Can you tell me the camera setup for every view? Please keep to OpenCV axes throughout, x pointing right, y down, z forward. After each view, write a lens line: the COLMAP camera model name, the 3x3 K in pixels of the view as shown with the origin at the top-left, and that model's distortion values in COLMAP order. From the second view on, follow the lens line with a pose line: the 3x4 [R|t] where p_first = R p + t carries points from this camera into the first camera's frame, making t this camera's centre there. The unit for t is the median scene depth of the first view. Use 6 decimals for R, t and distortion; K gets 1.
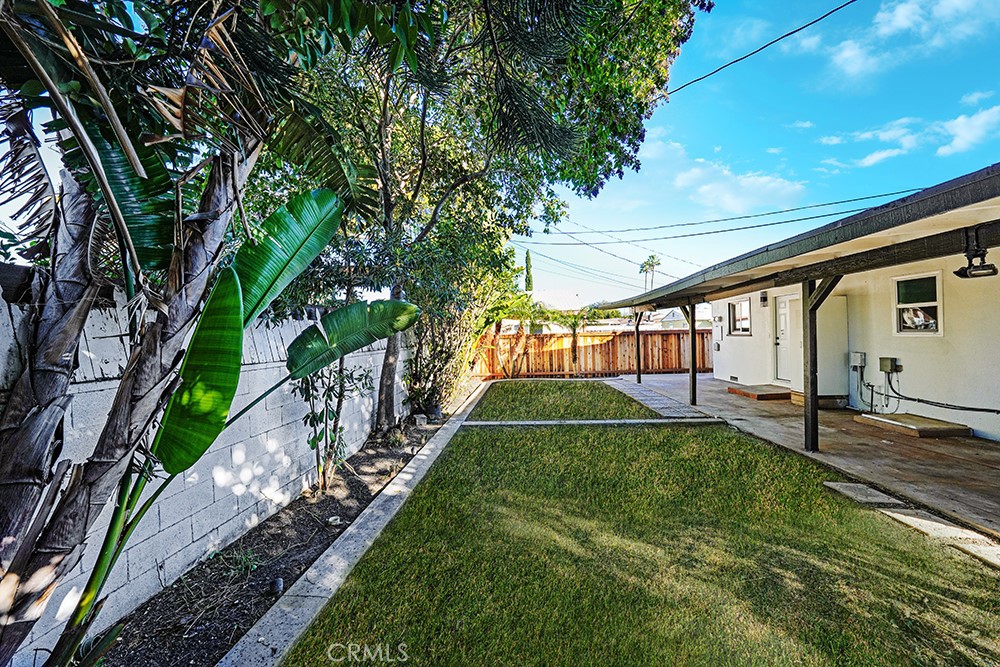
lens RADIAL K [[344.6, 0, 500.0], [0, 344.6, 333.5], [0, 0, 1]] dist [-0.026087, -0.000016]
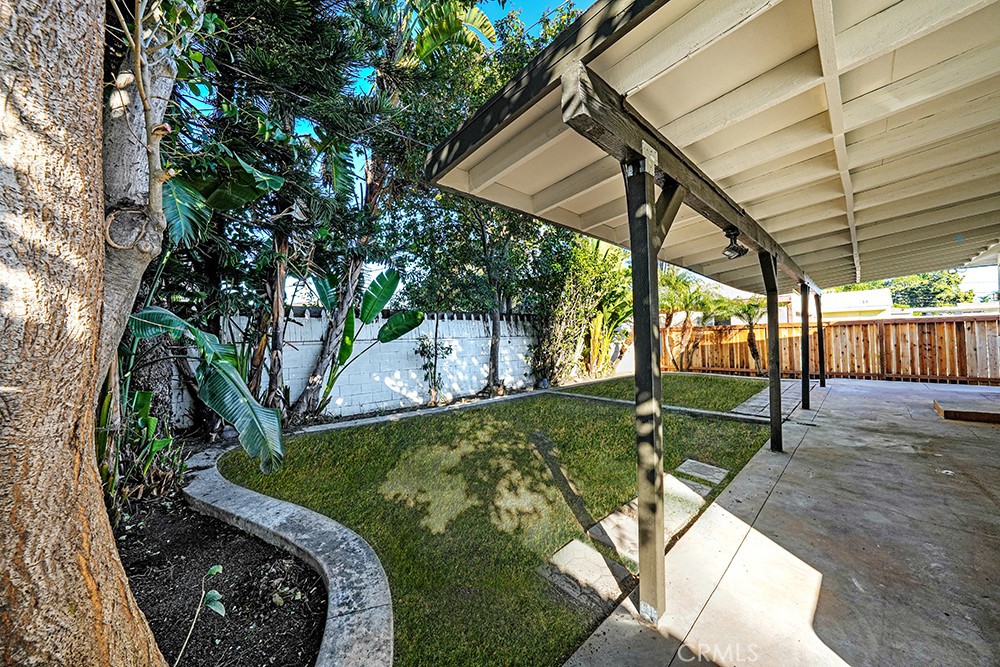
lens RADIAL K [[344.6, 0, 500.0], [0, 344.6, 333.5], [0, 0, 1]] dist [-0.026087, -0.000016]
pose [[0.695047, -0.002275, -0.718960, 0.374133], [0.011019, 0.999911, 0.007488, 0.008313], [0.718879, -0.013127, 0.695011, -0.052334]]
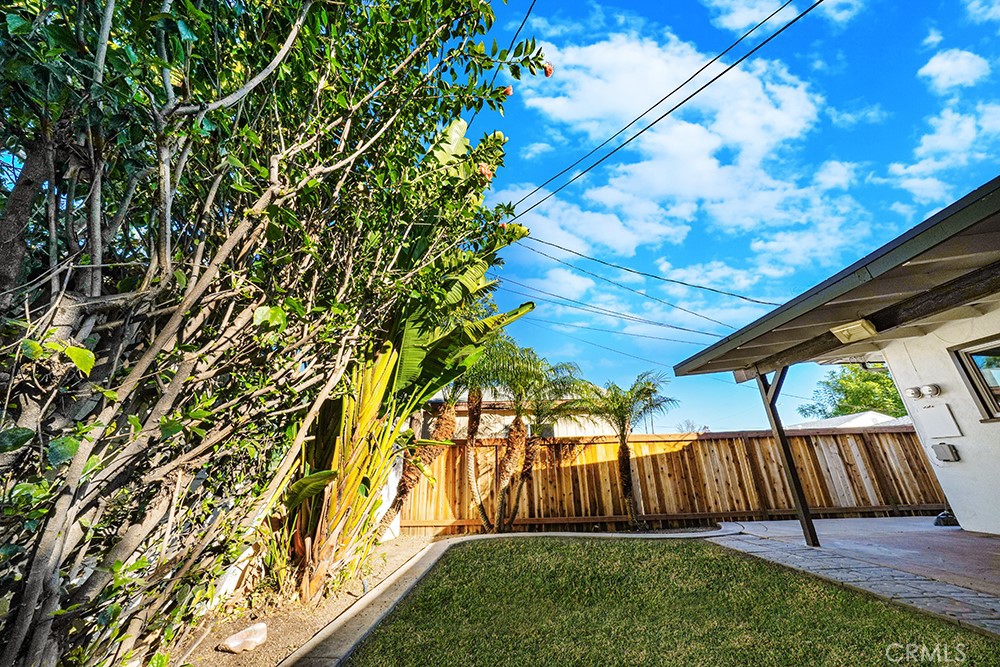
lens RADIAL K [[348.2, 0, 500.0], [0, 348.2, 333.5], [0, 0, 1]] dist [-0.009856, 0.000046]
pose [[0.999610, 0.012982, 0.024729, 0.020757], [-0.002860, 0.928334, -0.371737, 0.054196], [-0.027783, 0.371522, 0.928009, 0.451936]]
